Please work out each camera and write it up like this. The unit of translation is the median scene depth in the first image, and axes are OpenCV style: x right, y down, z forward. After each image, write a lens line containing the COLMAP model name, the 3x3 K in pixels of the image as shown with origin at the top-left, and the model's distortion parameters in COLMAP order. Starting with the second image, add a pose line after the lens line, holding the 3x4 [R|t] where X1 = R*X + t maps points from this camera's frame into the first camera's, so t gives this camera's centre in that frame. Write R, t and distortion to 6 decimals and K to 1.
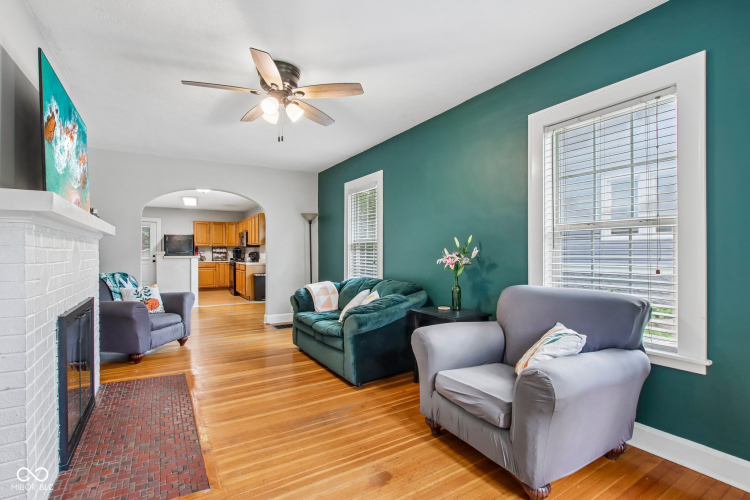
lens RADIAL K [[349.0, 0, 375.0], [0, 349.0, 250.0], [0, 0, 1]] dist [-0.026344, 0.000662]
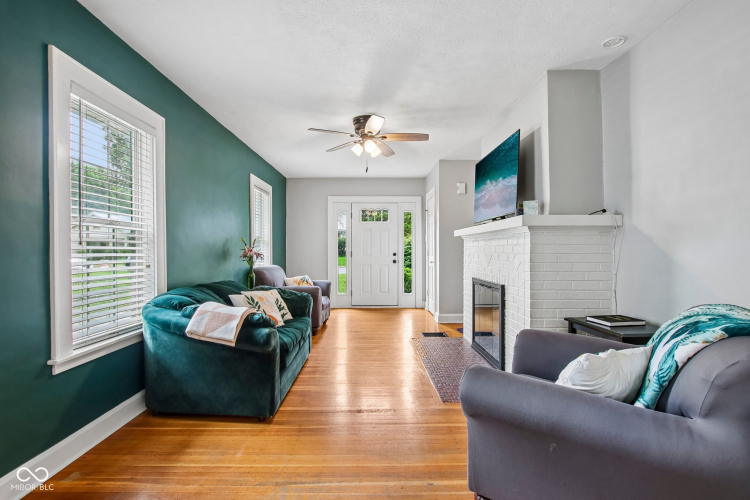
lens RADIAL K [[349.0, 0, 375.0], [0, 349.0, 250.0], [0, 0, 1]] dist [-0.026344, 0.000662]
pose [[-0.855436, 0.009249, 0.517826, -0.637879], [0.007296, 0.999957, -0.005808, 0.018484], [-0.517857, -0.001190, -0.855466, 1.354777]]
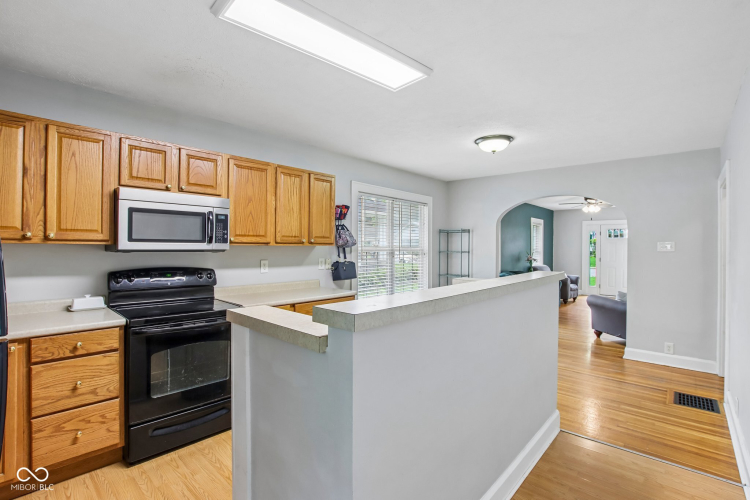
lens RADIAL K [[352.2, 0, 373.7], [0, 352.2, 241.9], [0, 0, 1]] dist [-0.039620, 0.000018]
pose [[-0.266547, 0.018698, 0.963641, -1.523548], [-0.009841, 0.999707, -0.022120, -0.024413], [-0.963772, -0.015379, -0.266285, 2.102983]]
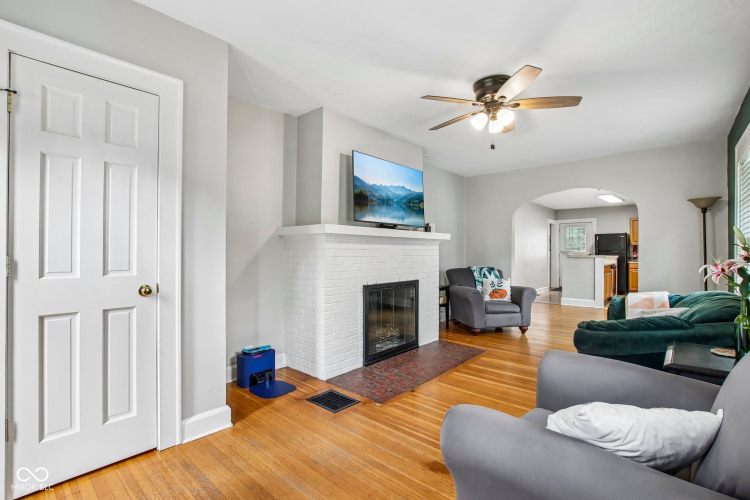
lens RADIAL K [[349.0, 0, 375.0], [0, 349.0, 250.0], [0, 0, 1]] dist [-0.026344, 0.000662]
pose [[0.282573, -0.000402, -0.959246, 0.399134], [0.003500, 0.999994, 0.000612, -0.001287], [0.959240, -0.003531, 0.282572, 0.210627]]
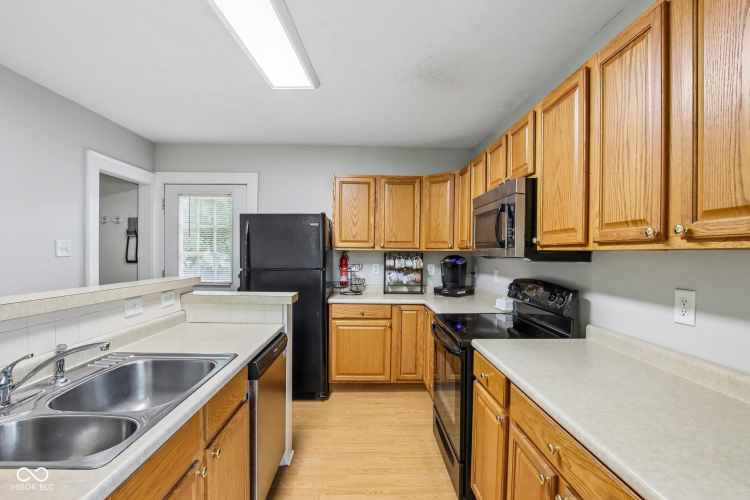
lens RADIAL K [[355.4, 0, 377.8], [0, 355.4, 259.6], [0, 0, 1]] dist [-0.031418, 0.001188]
pose [[0.867801, 0.025338, -0.496266, -0.755280], [-0.013524, 0.999534, 0.027383, -0.028736], [0.496728, -0.017052, 0.867739, 1.738836]]
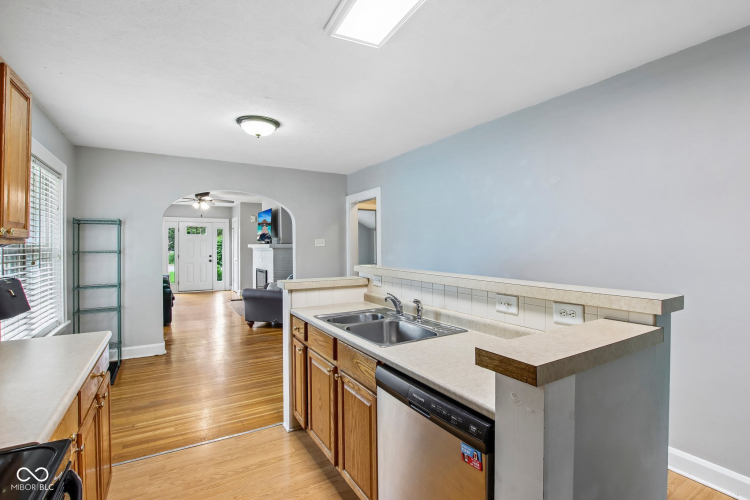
lens RADIAL K [[352.2, 0, 373.7], [0, 352.2, 241.9], [0, 0, 1]] dist [-0.039620, 0.000018]
pose [[-0.999862, 0.011262, 0.012180, -1.045633], [0.011131, 0.999880, -0.010754, -0.027898], [-0.012300, -0.010617, -0.999868, 2.336110]]
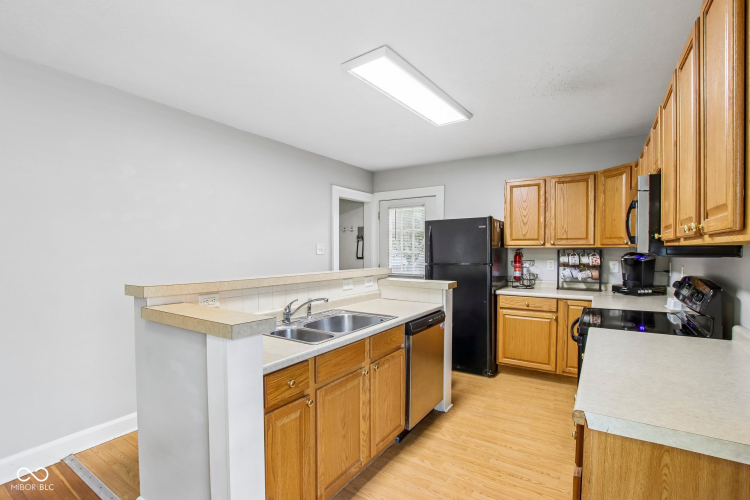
lens RADIAL K [[350.7, 0, 378.8], [0, 350.7, 256.8], [0, 0, 1]] dist [-0.029095, 0.000201]
pose [[0.434572, 0.024212, -0.900312, -0.576850], [0.003732, 0.999582, 0.028683, -0.030527], [0.900629, -0.015824, 0.434300, 1.712298]]
